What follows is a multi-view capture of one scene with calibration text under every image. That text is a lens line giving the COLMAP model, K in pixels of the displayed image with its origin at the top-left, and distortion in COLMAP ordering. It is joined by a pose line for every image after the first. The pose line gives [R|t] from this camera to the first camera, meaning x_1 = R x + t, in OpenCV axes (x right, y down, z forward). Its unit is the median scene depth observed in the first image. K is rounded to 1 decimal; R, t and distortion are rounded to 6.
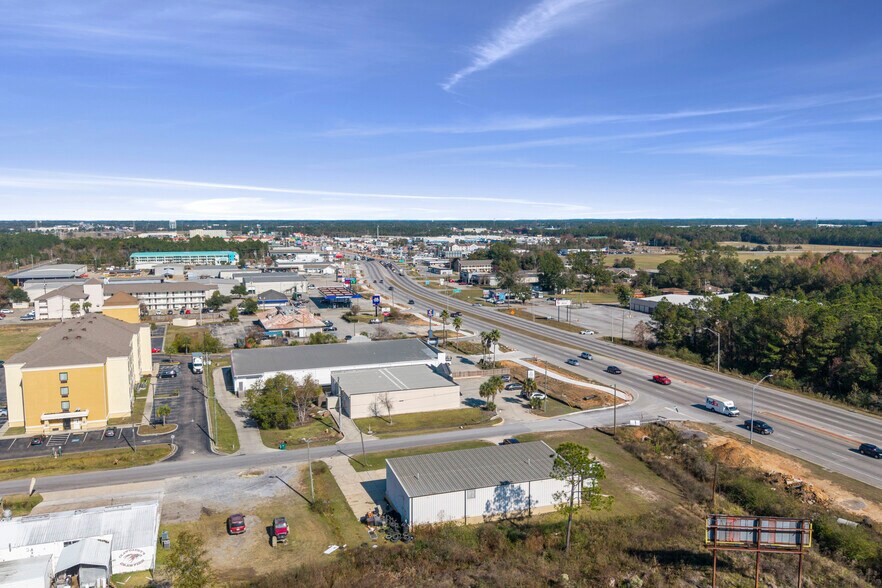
lens RADIAL K [[696.8, 0, 441.0], [0, 696.8, 294.0], [0, 0, 1]] dist [0.061722, -0.098957]
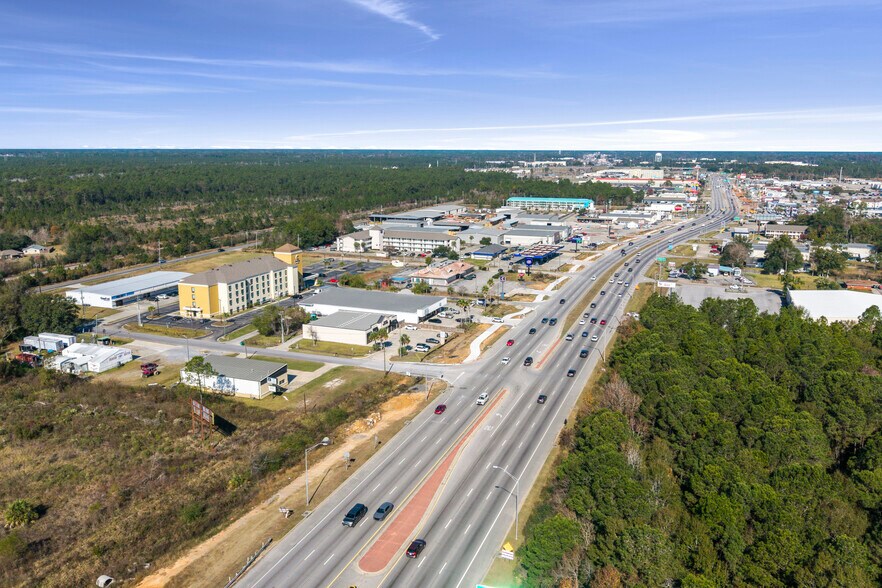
lens RADIAL K [[677.8, 0, 441.8], [0, 677.8, 324.0], [0, 0, 1]] dist [0.046318, -0.070689]
pose [[0.764635, 0.167993, -0.622183, 1.198947], [-0.077009, 0.982328, 0.170594, -0.166837], [0.639846, -0.082528, 0.764059, -0.025279]]
